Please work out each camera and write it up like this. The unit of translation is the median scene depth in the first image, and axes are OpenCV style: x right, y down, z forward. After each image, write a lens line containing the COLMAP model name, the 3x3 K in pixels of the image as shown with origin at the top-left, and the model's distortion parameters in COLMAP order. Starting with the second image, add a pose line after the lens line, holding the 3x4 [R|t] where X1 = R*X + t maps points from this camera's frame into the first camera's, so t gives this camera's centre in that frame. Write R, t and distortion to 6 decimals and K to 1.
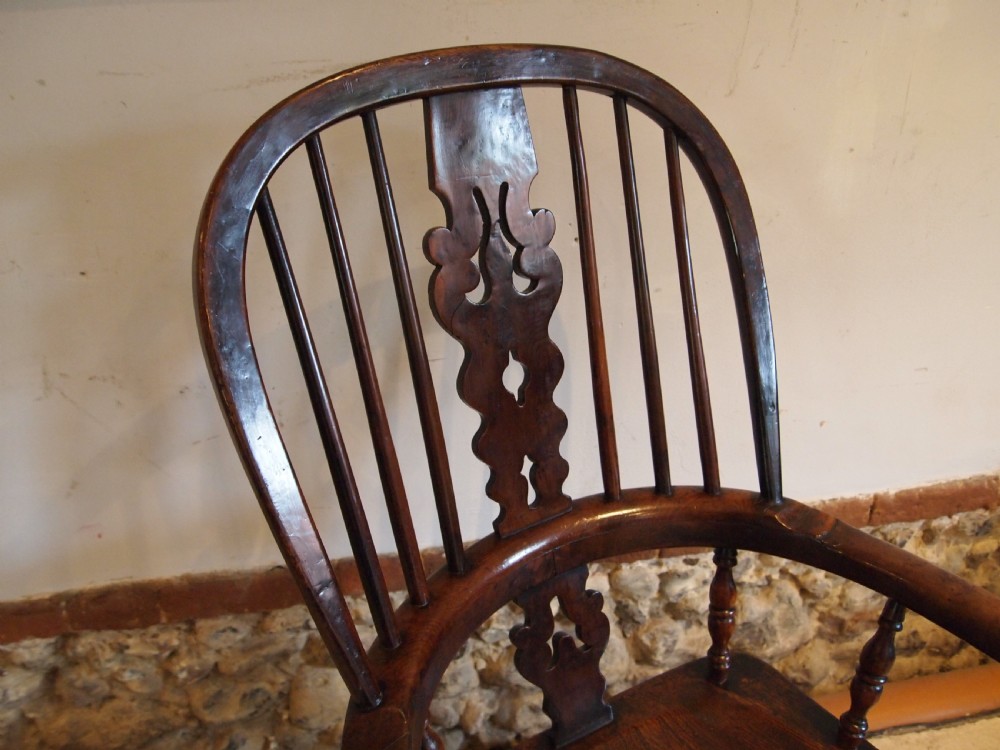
lens RADIAL K [[786.4, 0, 503.5], [0, 786.4, 374.4], [0, 0, 1]] dist [-0.049886, 0.001119]
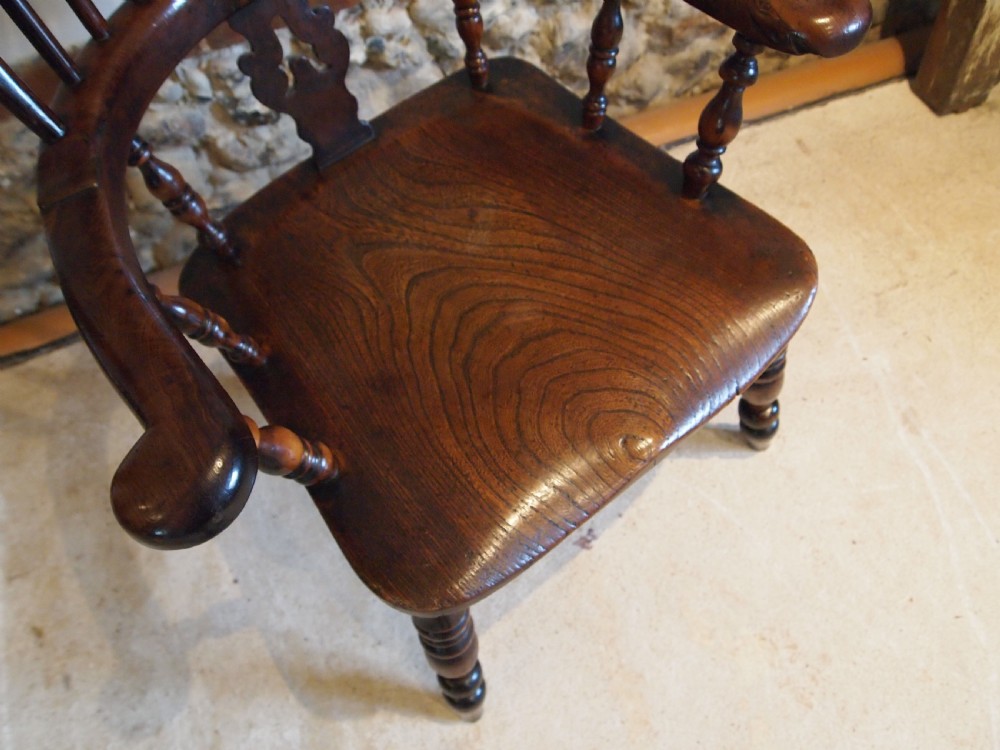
lens RADIAL K [[786.4, 0, 503.5], [0, 786.4, 374.4], [0, 0, 1]] dist [-0.049886, 0.001119]
pose [[0.987039, -0.160215, 0.009211, 0.175591], [0.124567, 0.801082, 0.585449, 0.076804], [-0.101177, -0.576713, 0.810657, -0.031285]]
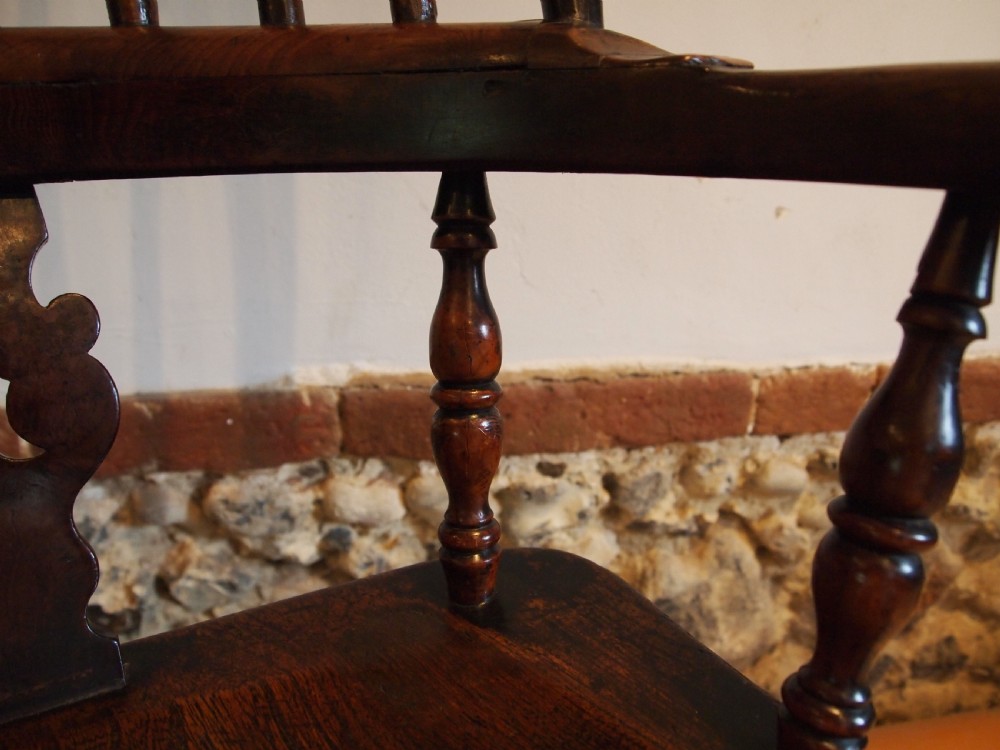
lens RADIAL K [[778.8, 0, 504.2], [0, 778.8, 377.3], [0, 0, 1]] dist [-0.047931, -0.001301]
pose [[0.999671, 0.024570, -0.007424, 0.216461], [-0.025162, 0.995210, -0.094466, 0.235670], [0.005067, 0.094622, 0.995500, 0.455041]]
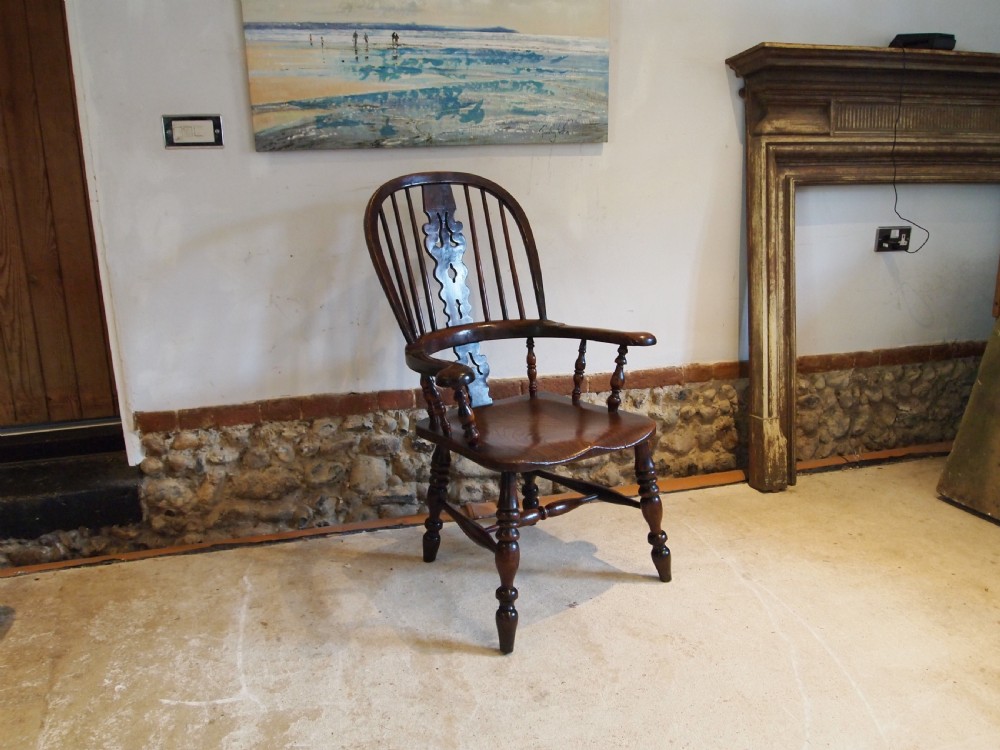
lens RADIAL K [[790.8, 0, 500.0], [0, 790.8, 375.0], [0, 0, 1]] dist [-0.050333, 0.002112]
pose [[0.997047, -0.031418, 0.070072, -0.015358], [0.046438, 0.973407, -0.224324, 0.677236], [-0.061161, 0.226916, 0.971992, -1.191319]]
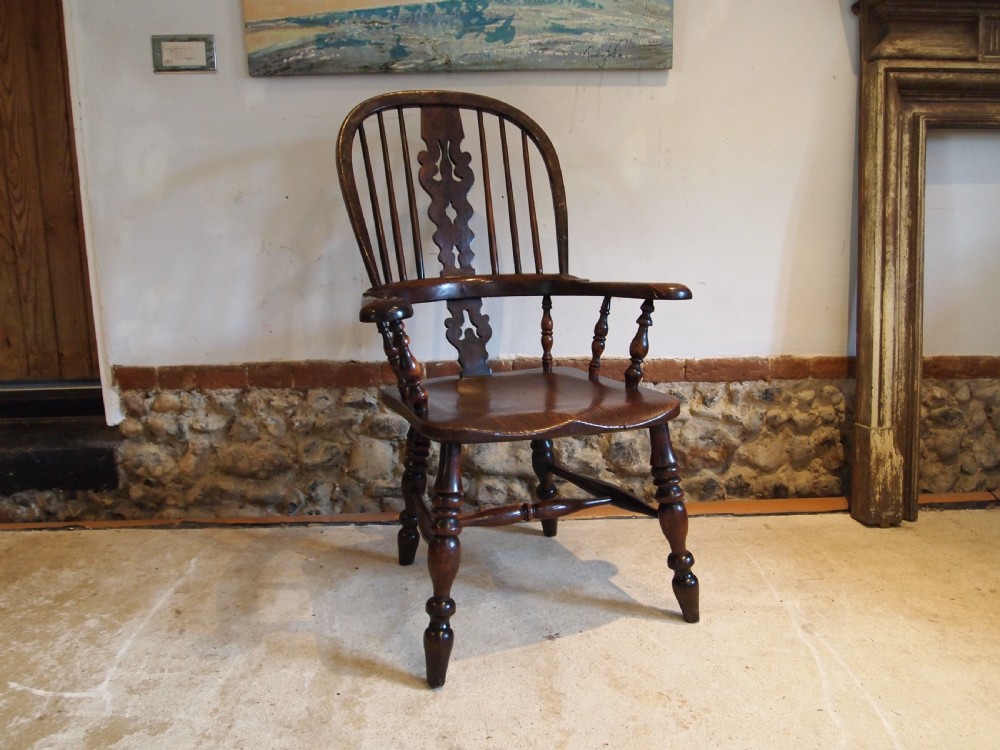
lens RADIAL K [[791.0, 0, 503.7], [0, 791.0, 374.1], [0, 0, 1]] dist [-0.051445, 0.003846]
pose [[0.989558, 0.026394, -0.141699, 0.342292], [-0.064089, 0.961133, -0.268543, 0.725328], [0.129104, 0.274820, 0.952789, -0.773608]]
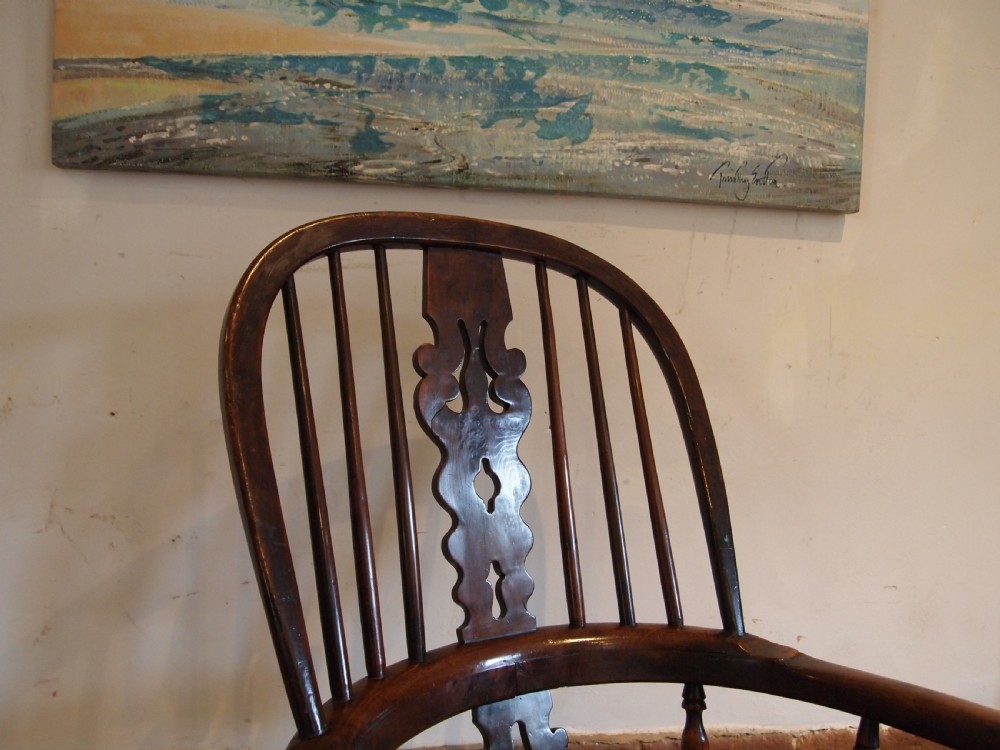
lens RADIAL K [[791.0, 0, 503.7], [0, 791.0, 374.1], [0, 0, 1]] dist [-0.051445, 0.003846]
pose [[0.999031, 0.042373, -0.011870, 0.028917], [-0.043208, 0.893489, -0.447002, 0.221254], [-0.008335, 0.447082, 0.894454, -0.038696]]
